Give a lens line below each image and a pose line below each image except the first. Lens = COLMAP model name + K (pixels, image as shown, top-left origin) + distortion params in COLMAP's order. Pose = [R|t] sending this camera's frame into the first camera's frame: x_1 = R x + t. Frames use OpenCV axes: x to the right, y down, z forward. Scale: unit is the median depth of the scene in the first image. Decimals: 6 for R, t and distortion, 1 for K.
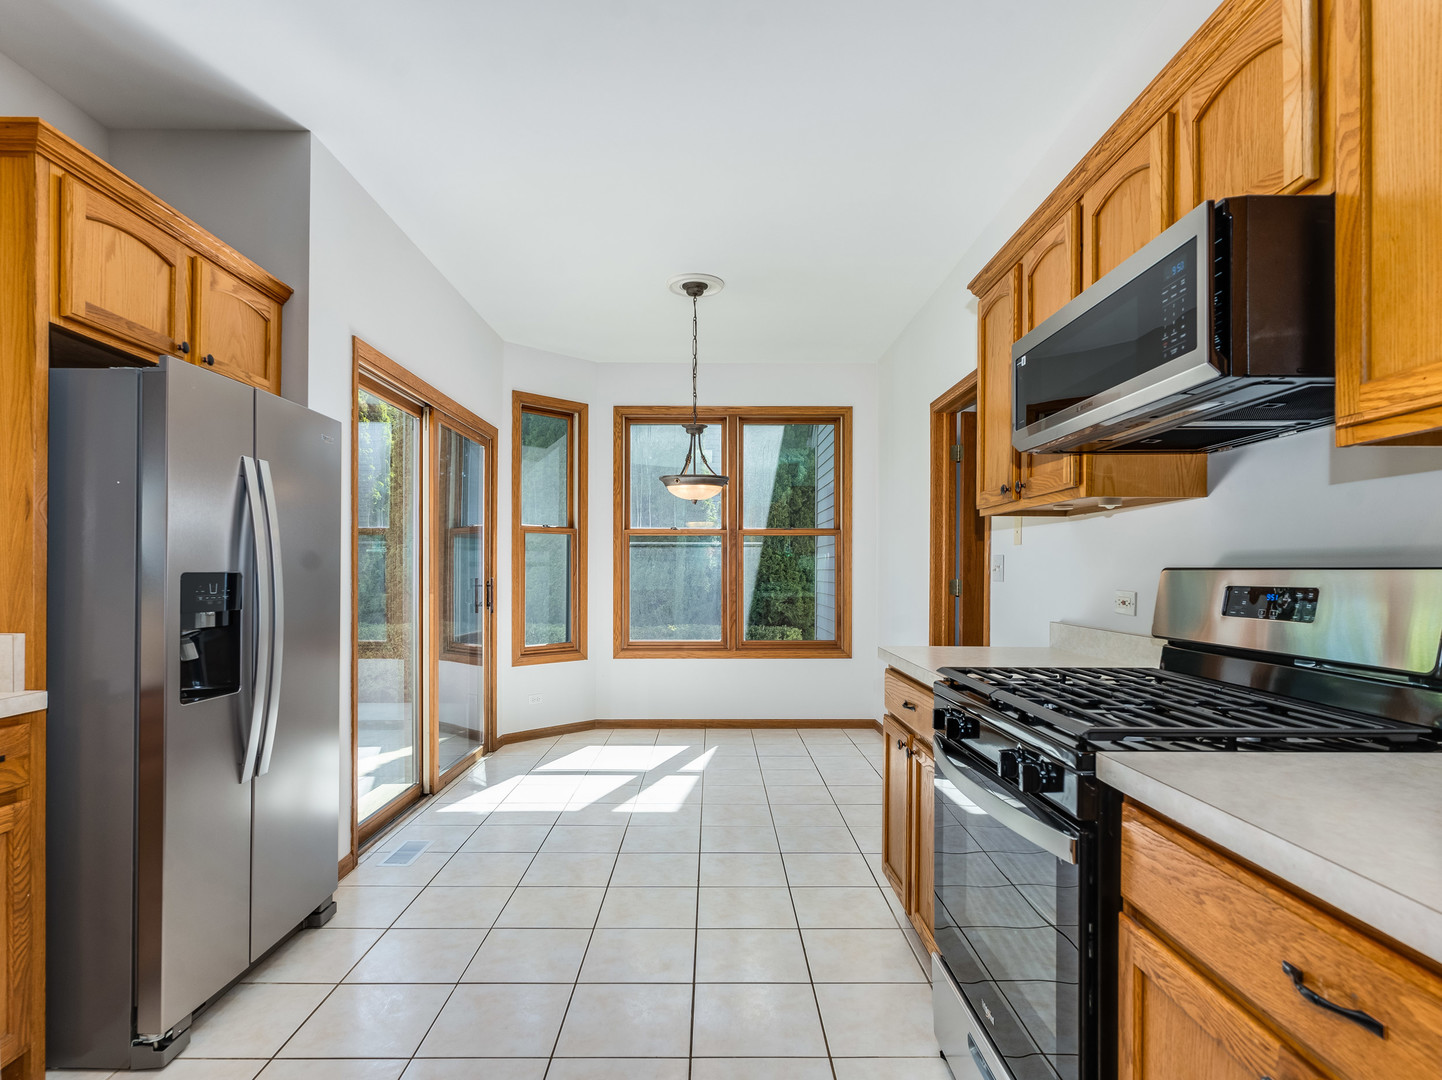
lens RADIAL K [[771.1, 0, 721.4], [0, 771.1, 549.3], [0, 0, 1]] dist [0.002381, 0.001035]
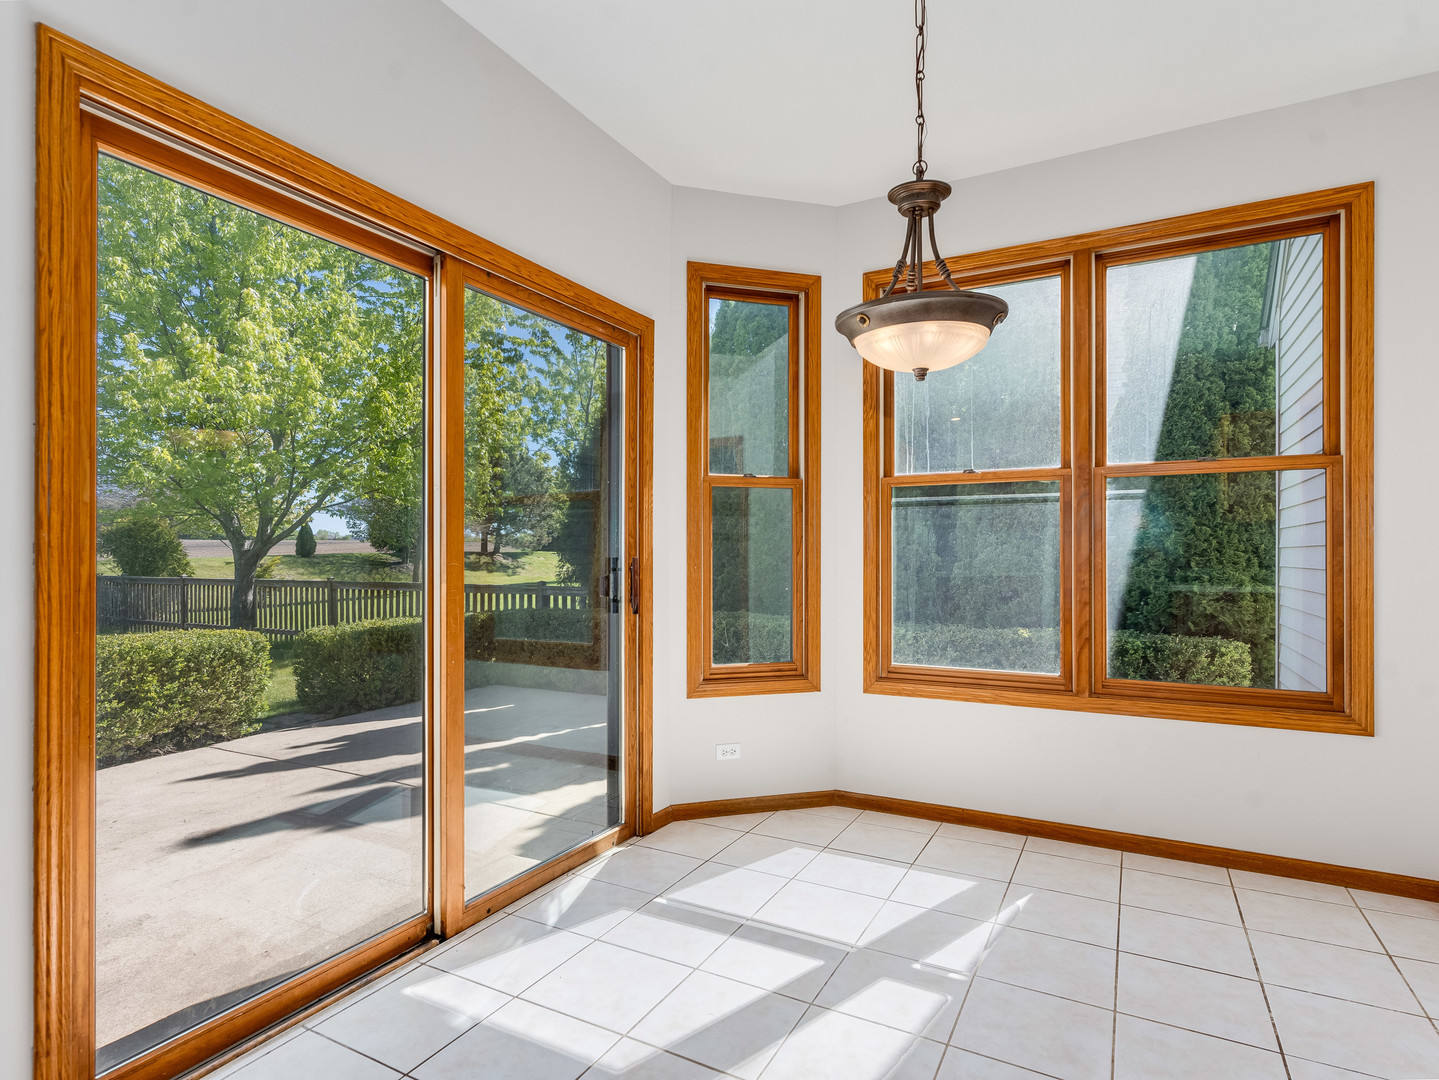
lens RADIAL K [[769.5, 0, 719.9], [0, 769.5, 549.3], [0, 0, 1]] dist [0.002381, 0.001035]
pose [[0.874694, -0.006147, -0.484636, 0.053161], [0.015187, 0.999776, 0.014728, 0.019356], [0.484437, -0.020243, 0.874592, 0.420946]]
